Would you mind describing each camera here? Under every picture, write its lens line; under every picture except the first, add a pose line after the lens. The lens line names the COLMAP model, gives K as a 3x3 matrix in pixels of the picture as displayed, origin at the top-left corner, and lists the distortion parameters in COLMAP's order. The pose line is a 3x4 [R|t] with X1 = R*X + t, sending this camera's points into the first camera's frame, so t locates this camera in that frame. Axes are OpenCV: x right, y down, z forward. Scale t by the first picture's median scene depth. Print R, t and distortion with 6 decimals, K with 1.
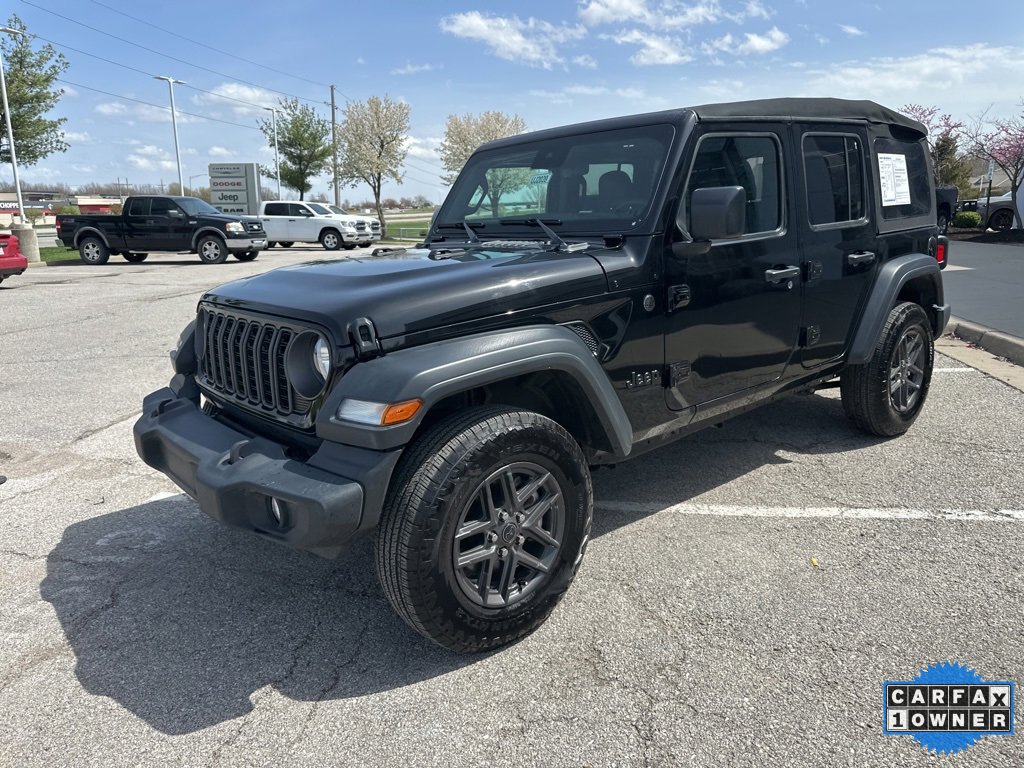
lens RADIAL K [[734.2, 0, 513.2], [0, 734.2, 383.2], [0, 0, 1]] dist [0.034332, -0.053360]
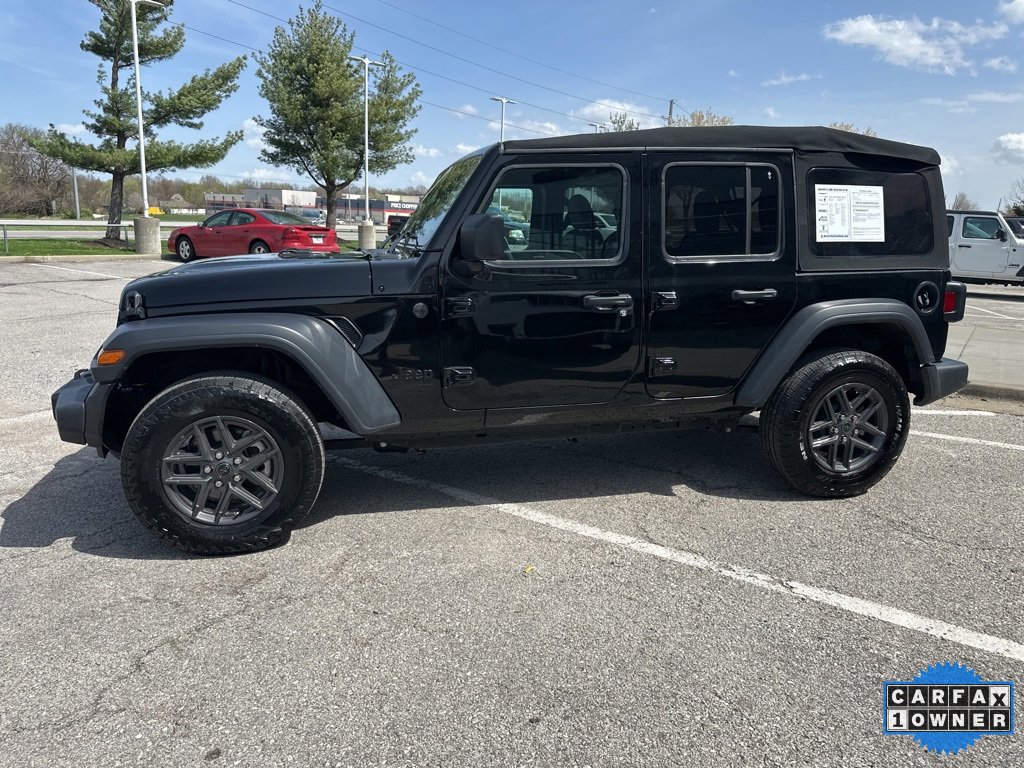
lens RADIAL K [[729.6, 0, 510.6], [0, 729.6, 387.2], [0, 0, 1]] dist [0.023684, -0.026359]
pose [[0.891896, 0.145192, -0.428300, 0.122400], [-0.148881, 0.988537, 0.025079, -0.005973], [0.427032, 0.041398, 0.903288, 0.005211]]
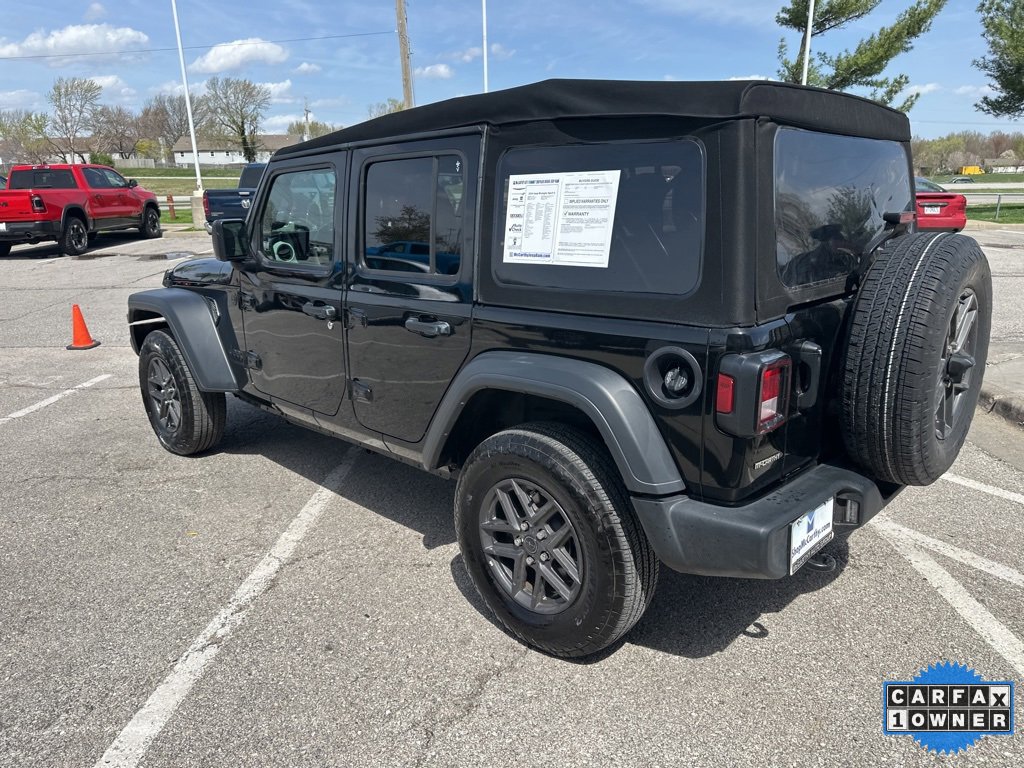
lens RADIAL K [[718.2, 0, 513.8], [0, 718.2, 400.8], [0, 0, 1]] dist [0.104199, -0.117491]
pose [[0.089389, 0.311453, -0.946048, 0.235780], [-0.215278, 0.933439, 0.286961, -0.065097], [0.972453, 0.178012, 0.150488, 0.198541]]
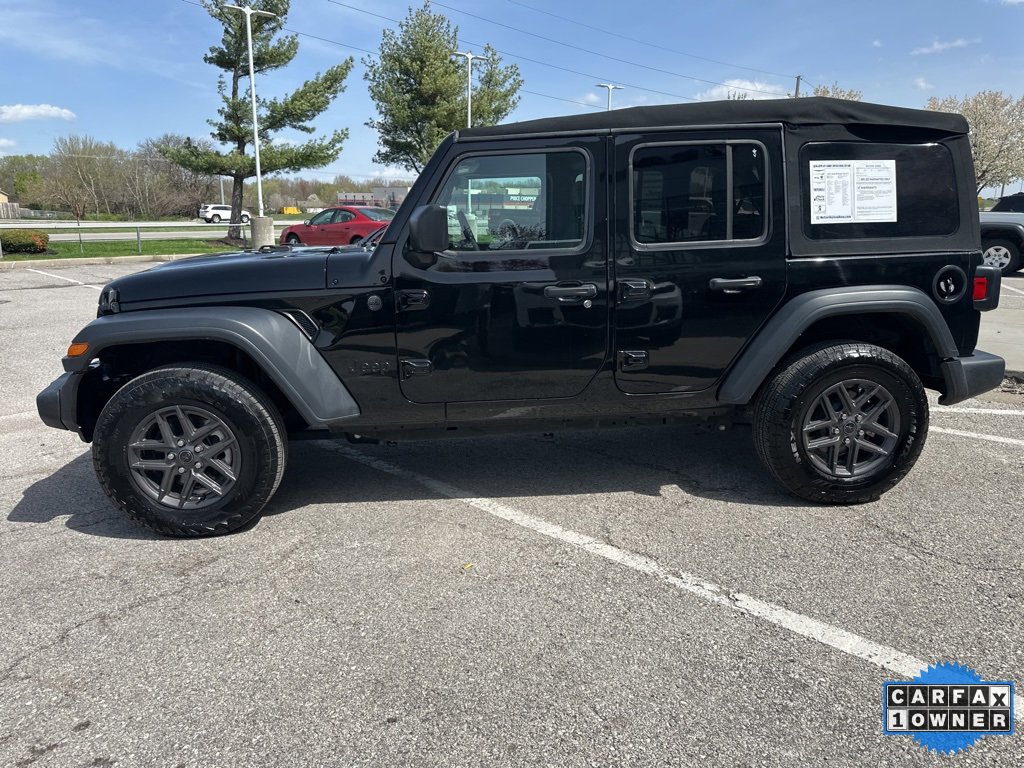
lens RADIAL K [[727.6, 0, 510.4], [0, 727.6, 389.4], [0, 0, 1]] dist [0.028054, -0.030289]
pose [[0.807057, 0.161209, -0.568041, 0.153864], [-0.151266, 0.986353, 0.065010, -0.012265], [0.570769, 0.033458, 0.820429, 0.028249]]
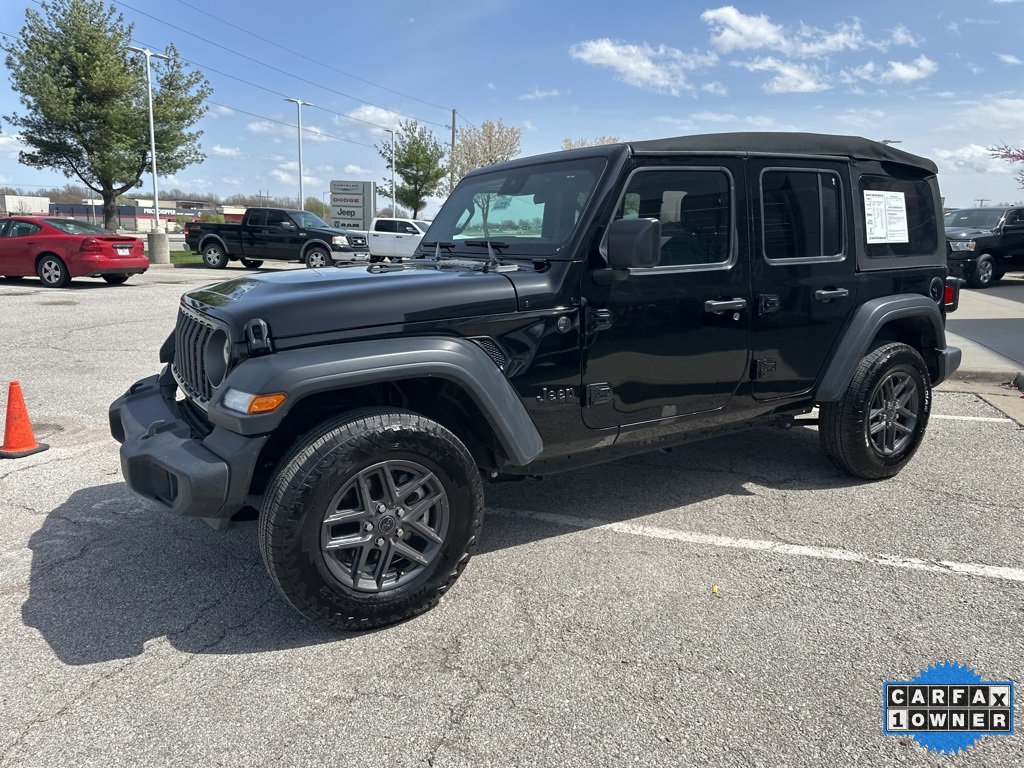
lens RADIAL K [[731.2, 0, 512.0], [0, 731.2, 384.0], [0, 0, 1]] dist [0.033414, -0.047559]
pose [[0.986531, 0.070164, -0.147765, 0.040605], [-0.074155, 0.997011, -0.021666, 0.000697], [0.145803, 0.032332, 0.988785, -0.006916]]
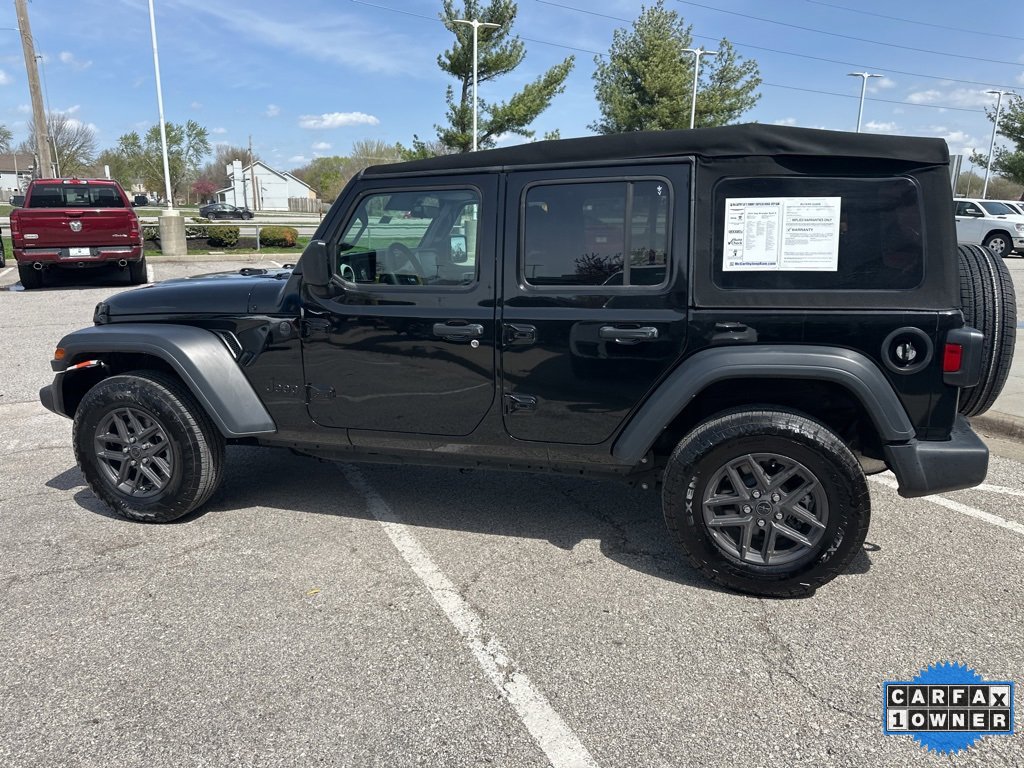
lens RADIAL K [[729.6, 0, 510.6], [0, 729.6, 387.2], [0, 0, 1]] dist [0.023684, -0.026359]
pose [[0.556928, 0.225899, -0.799250, 0.209062], [-0.208108, 0.969559, 0.129023, -0.037715], [0.804066, 0.094474, 0.586986, 0.088524]]
